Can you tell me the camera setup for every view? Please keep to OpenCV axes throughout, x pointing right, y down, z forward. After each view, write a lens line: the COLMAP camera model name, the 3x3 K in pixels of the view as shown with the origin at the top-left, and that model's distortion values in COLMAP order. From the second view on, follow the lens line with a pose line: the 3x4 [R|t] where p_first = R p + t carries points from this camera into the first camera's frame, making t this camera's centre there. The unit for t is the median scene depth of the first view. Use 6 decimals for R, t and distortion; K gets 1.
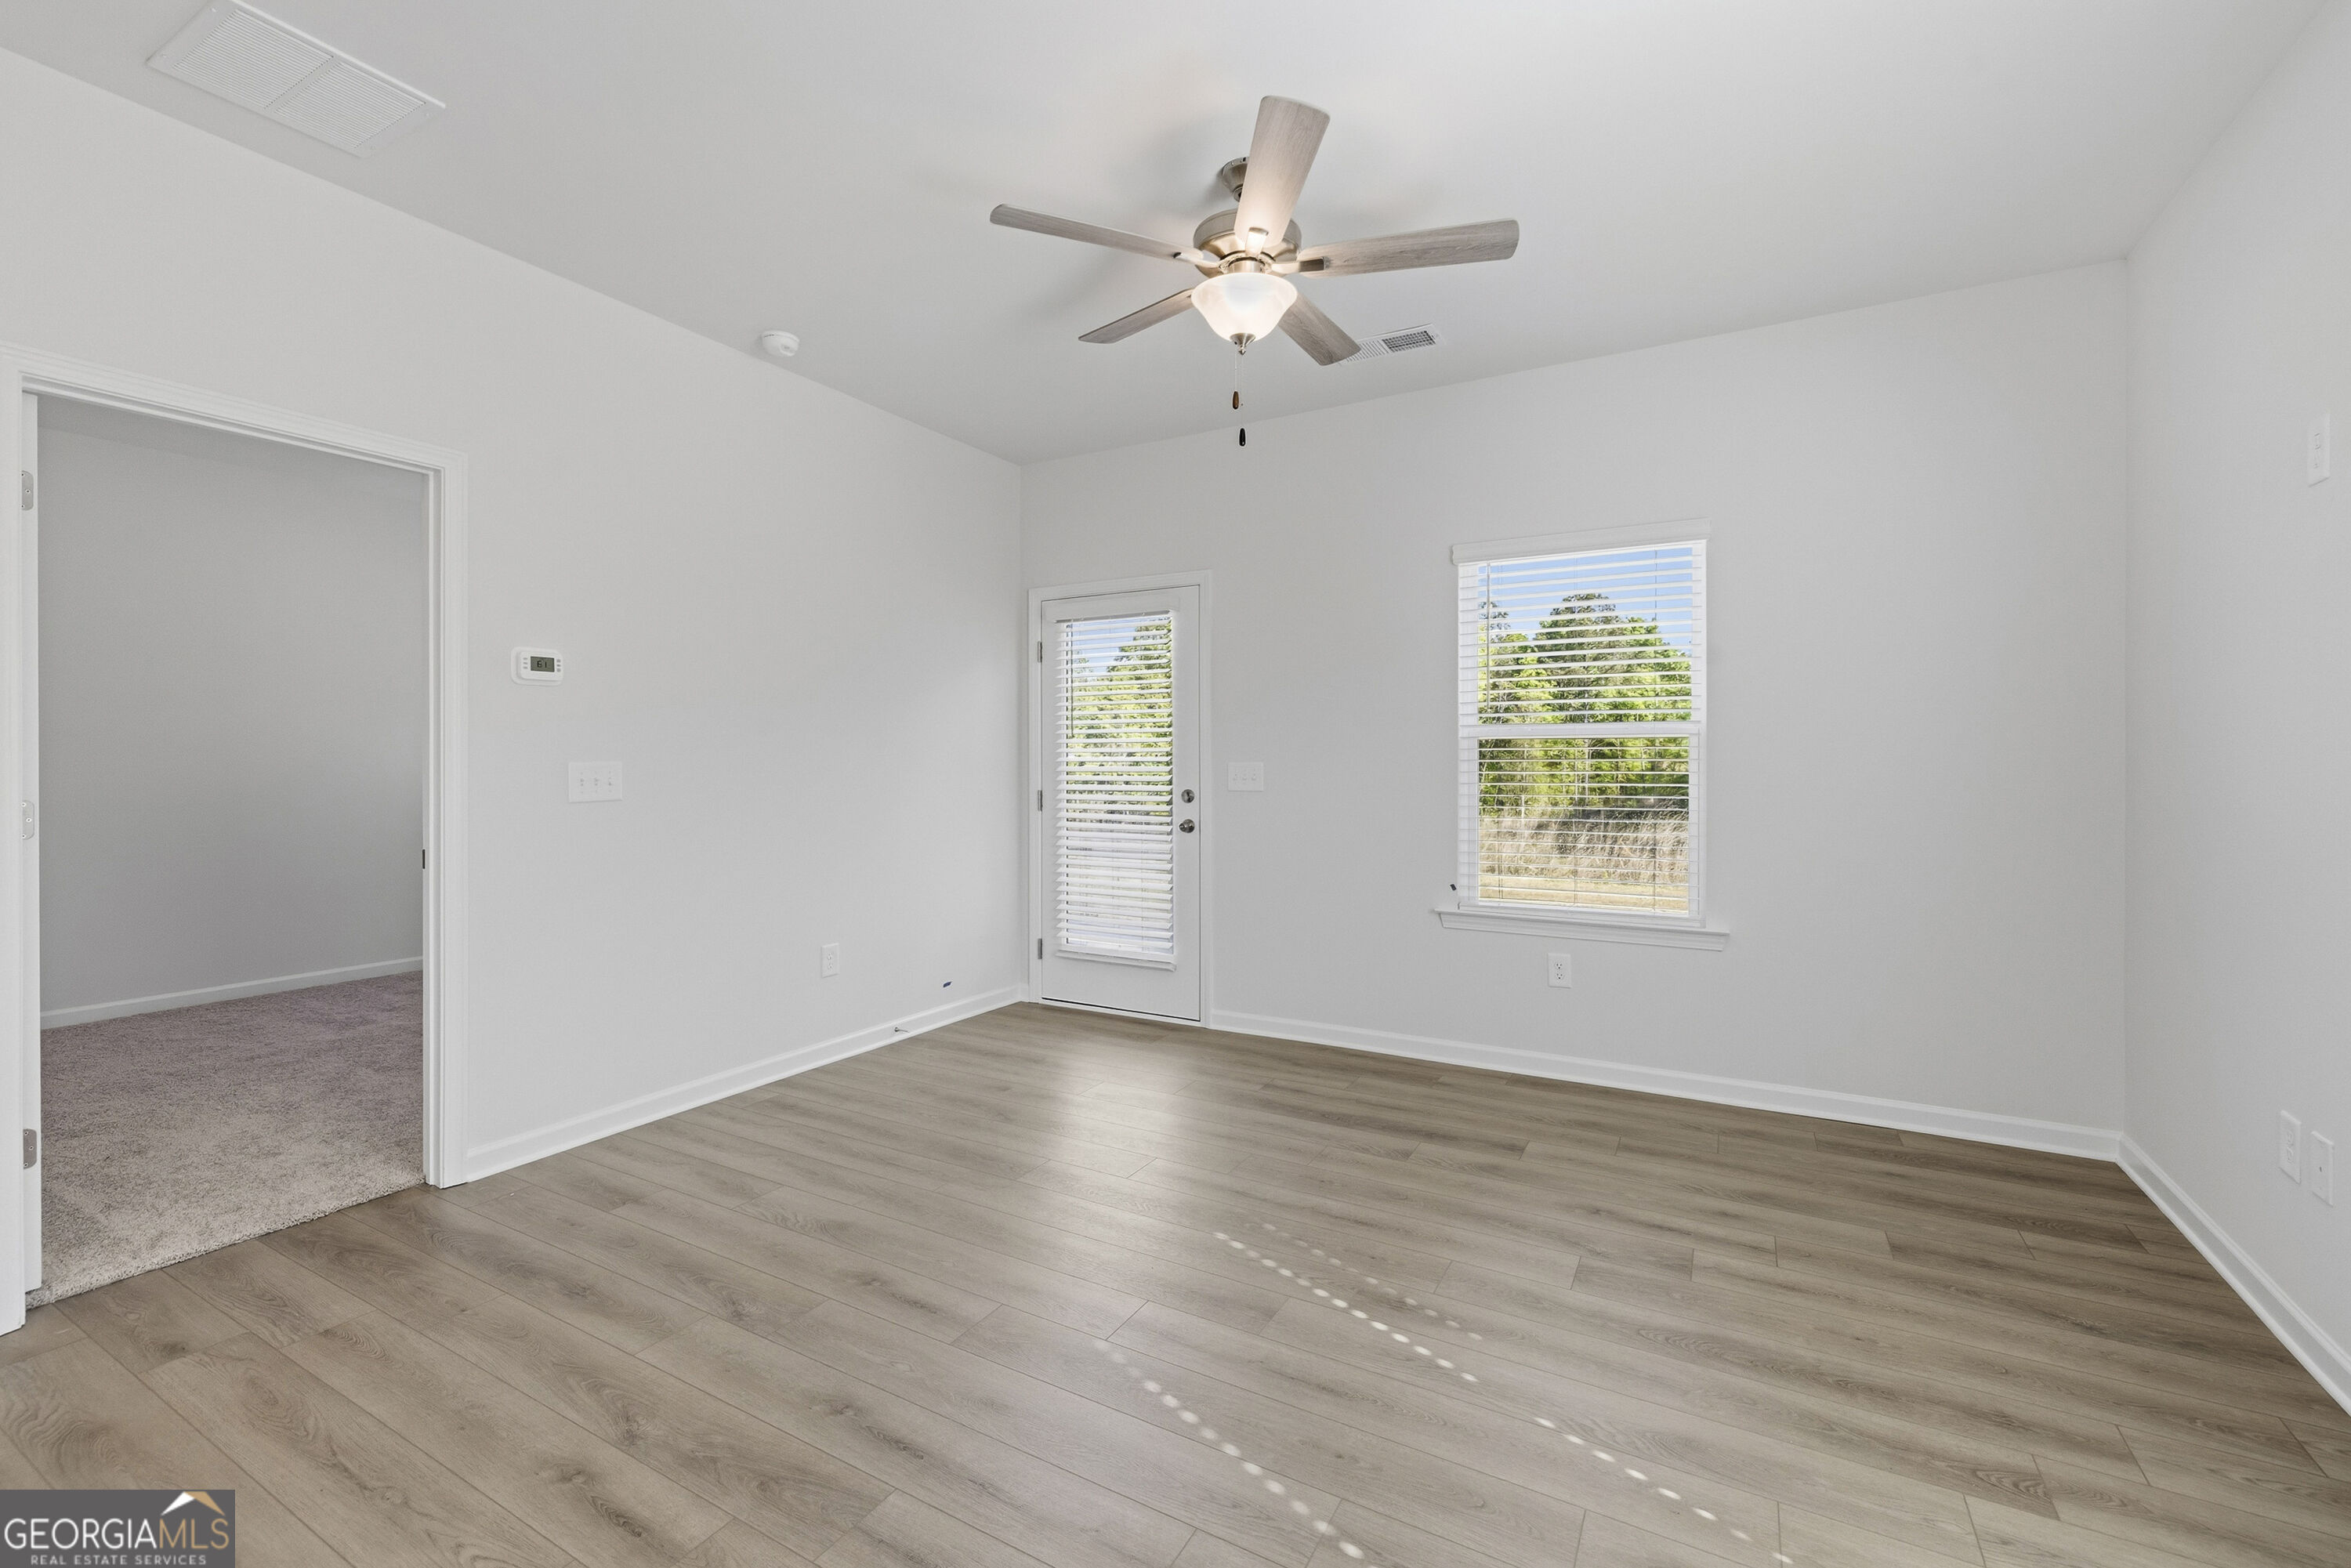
lens RADIAL K [[974.0, 0, 1183.5], [0, 974.0, 756.8], [0, 0, 1]] dist [-0.002721, -0.000191]
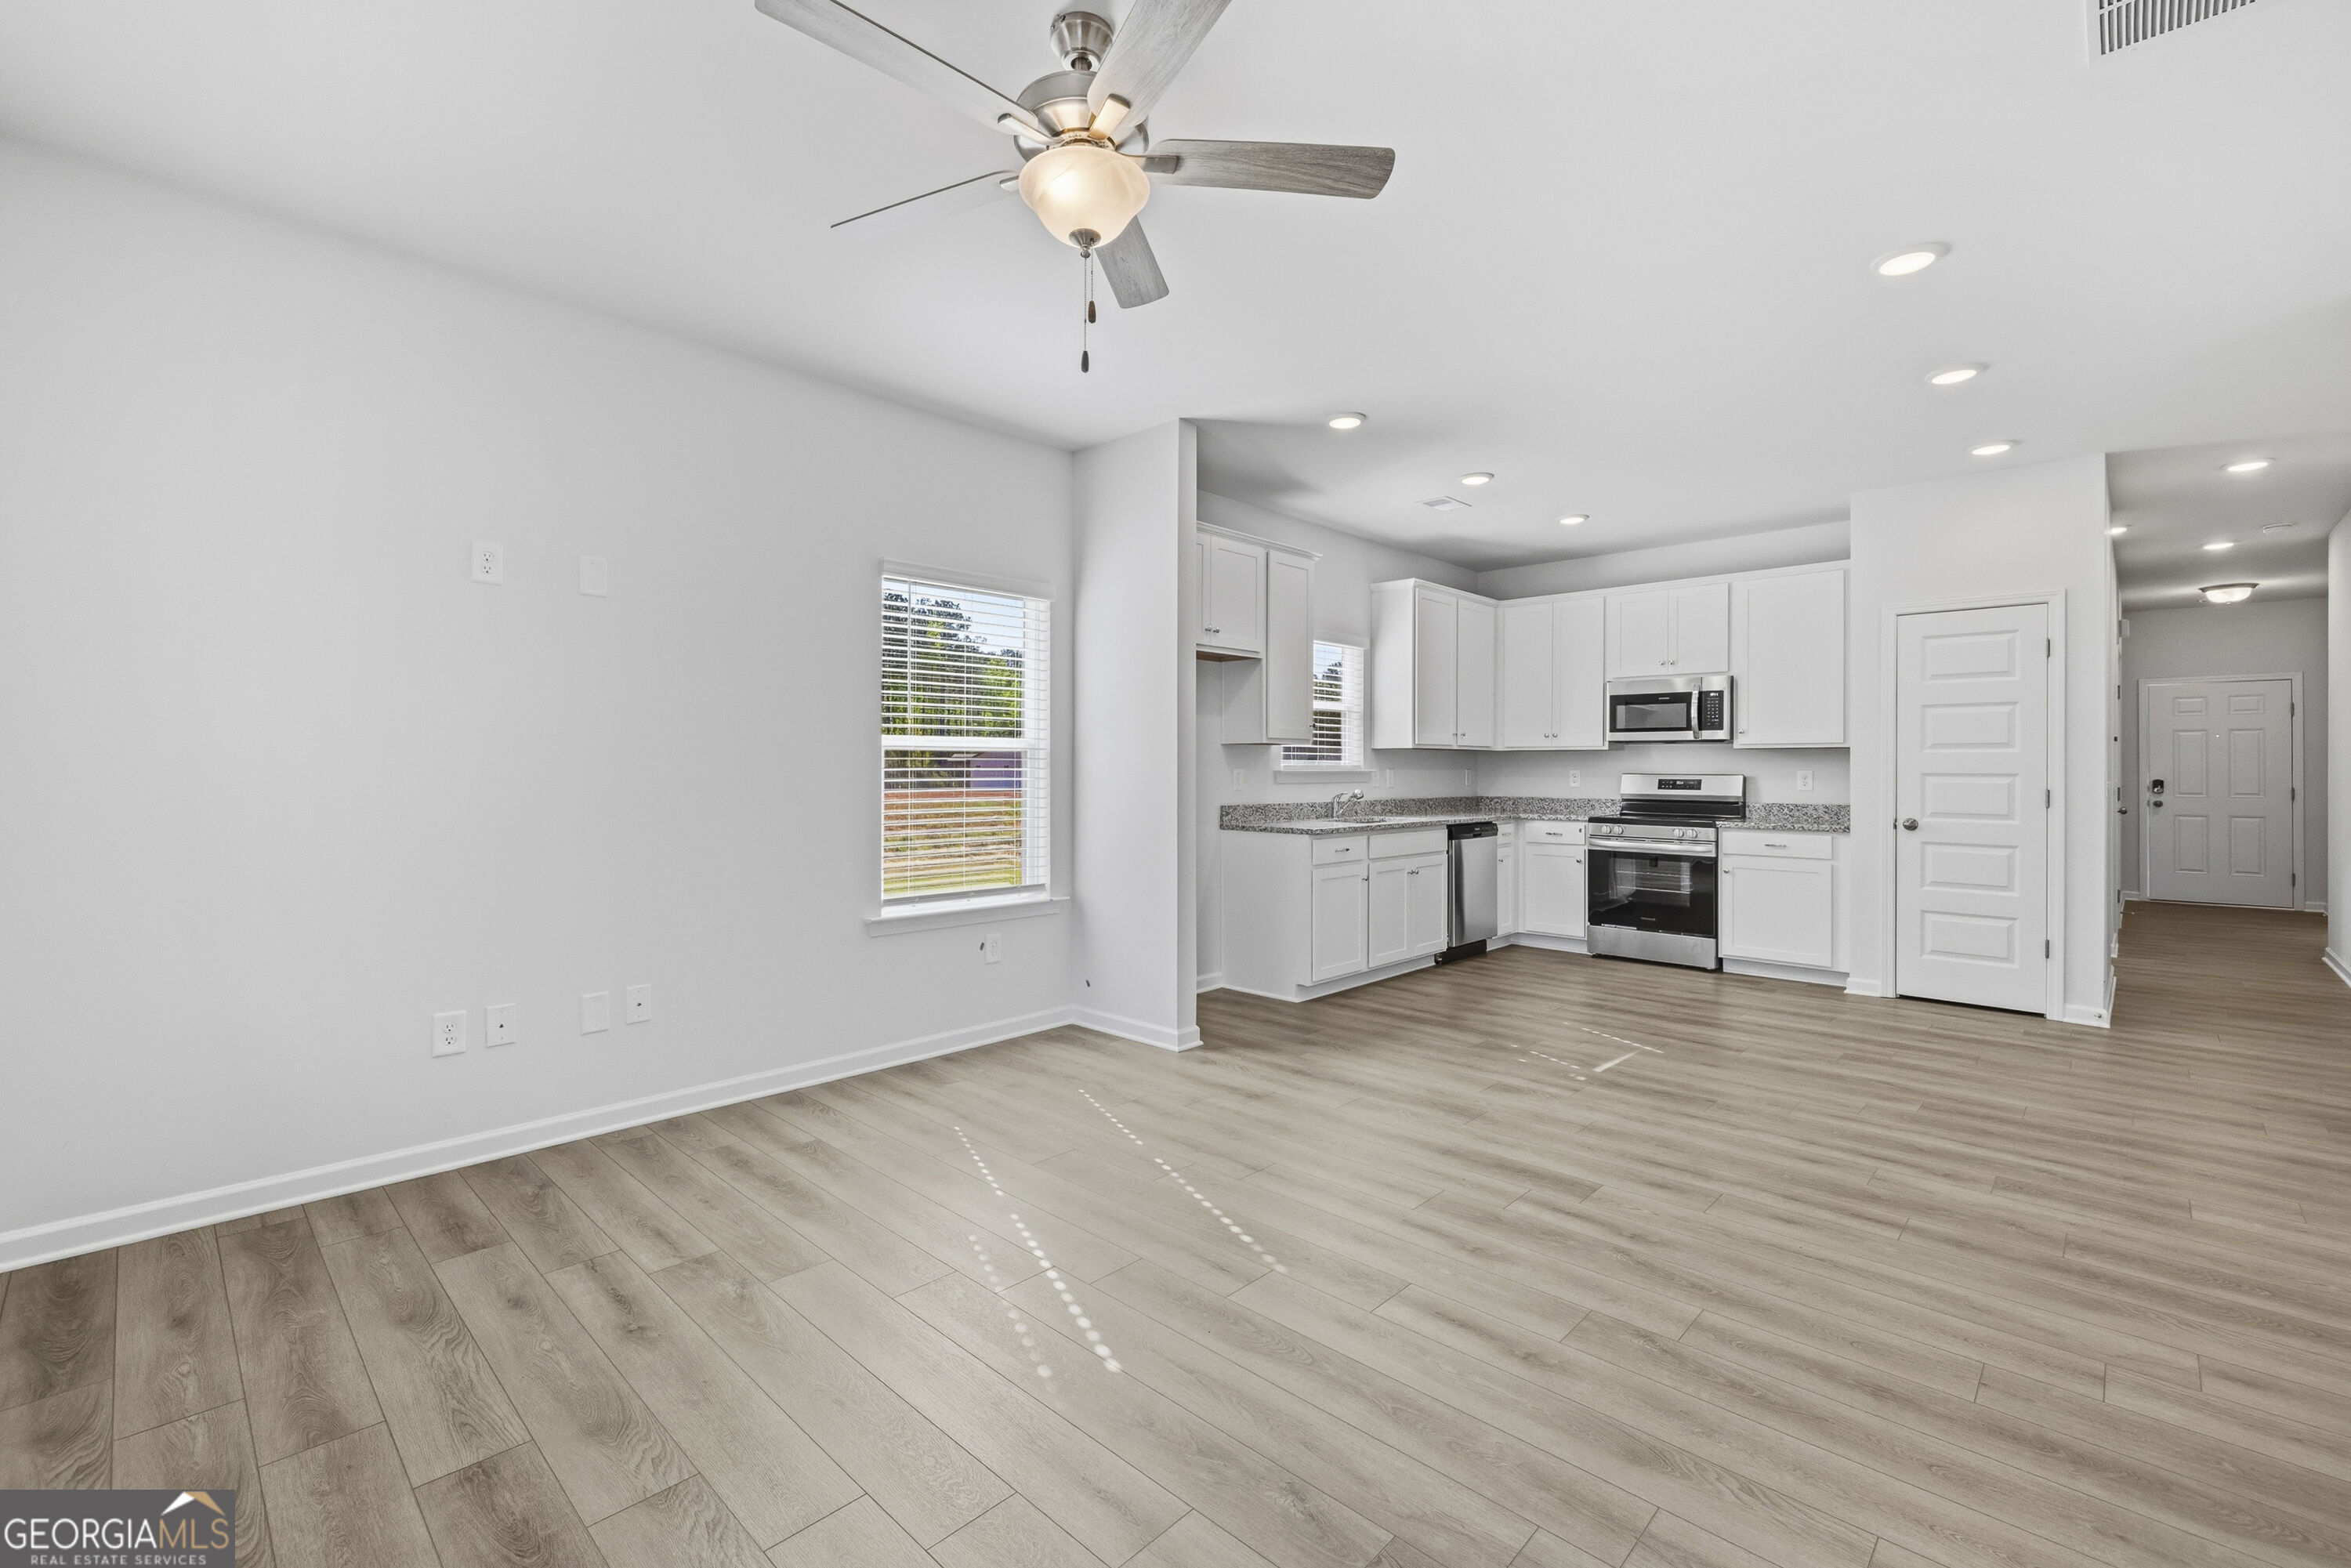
lens RADIAL K [[1024.1, 0, 1160.8], [0, 1024.1, 767.1], [0, 0, 1]] dist [0.000356, 0.000128]
pose [[-0.962566, -0.003481, 0.271026, -0.241215], [-0.004019, 0.999991, -0.001433, 0.007647], [-0.271019, -0.002469, -0.962571, 1.907320]]
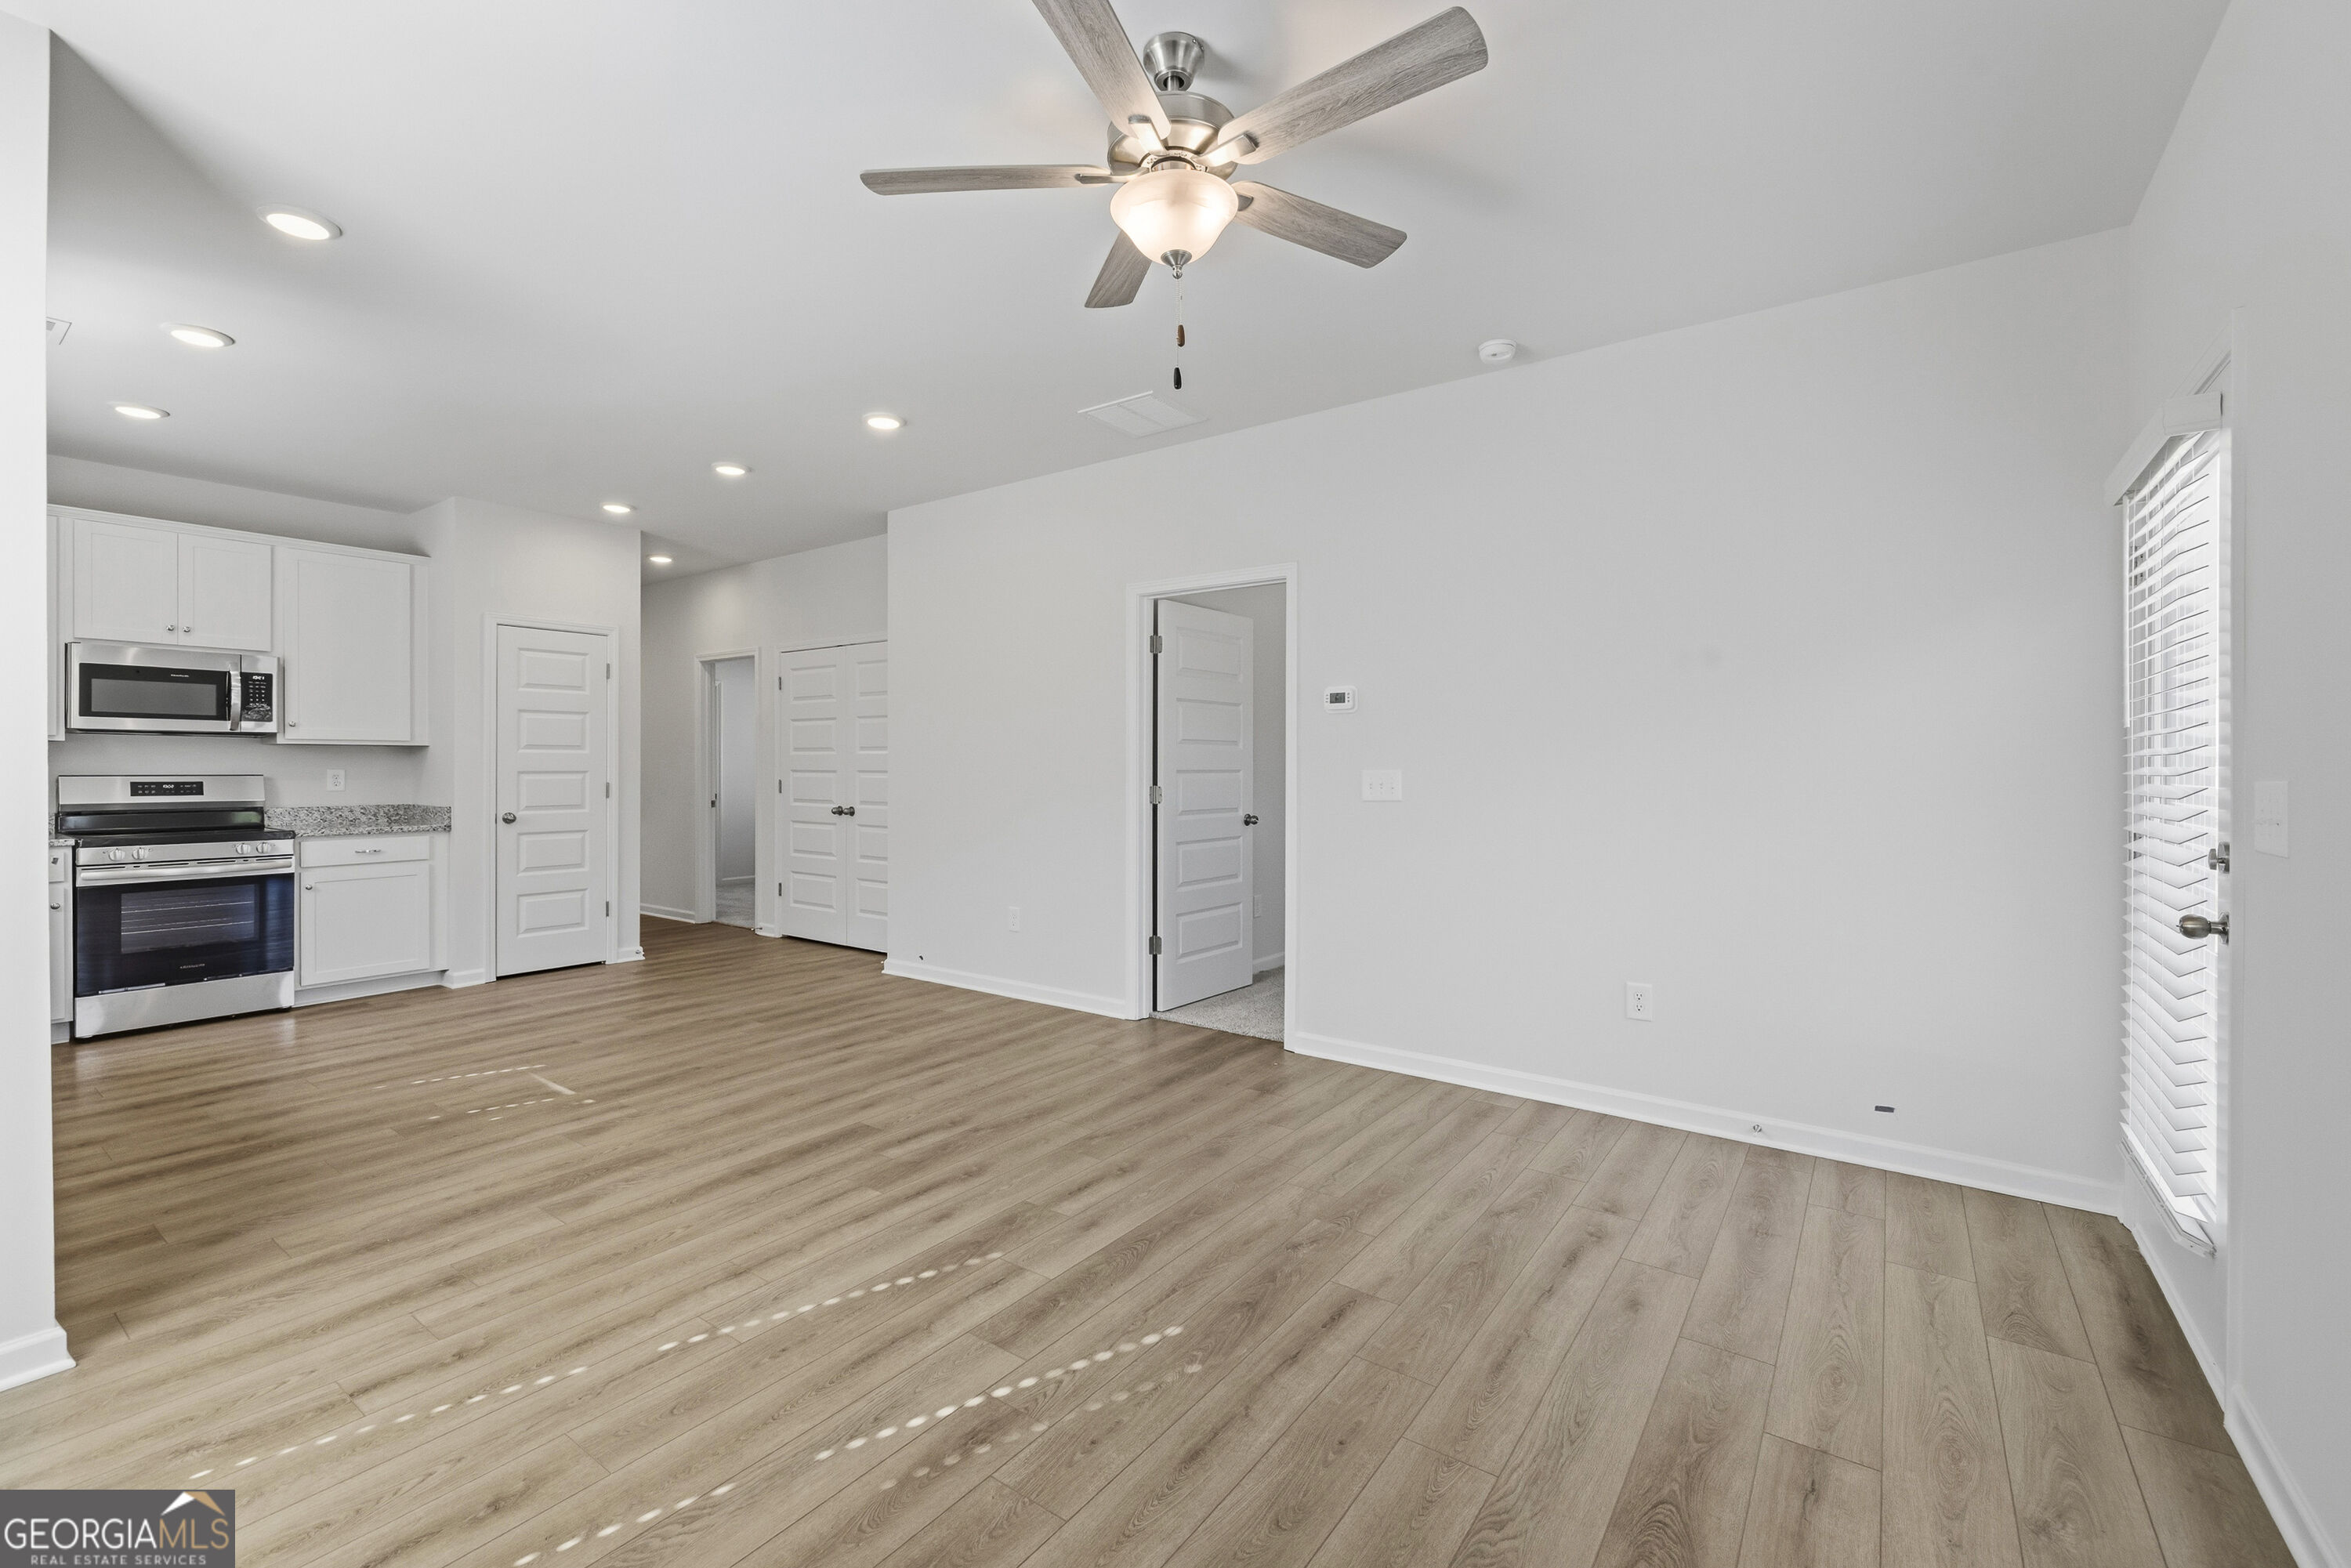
lens RADIAL K [[1006.2, 0, 1164.6], [0, 1006.2, 775.2], [0, 0, 1]] dist [0.000332, 0.000126]
pose [[-0.116137, 0.007388, -0.993206, 0.962459], [0.000213, 0.999972, 0.007414, 0.002851], [0.993233, 0.000650, -0.116135, 1.162340]]
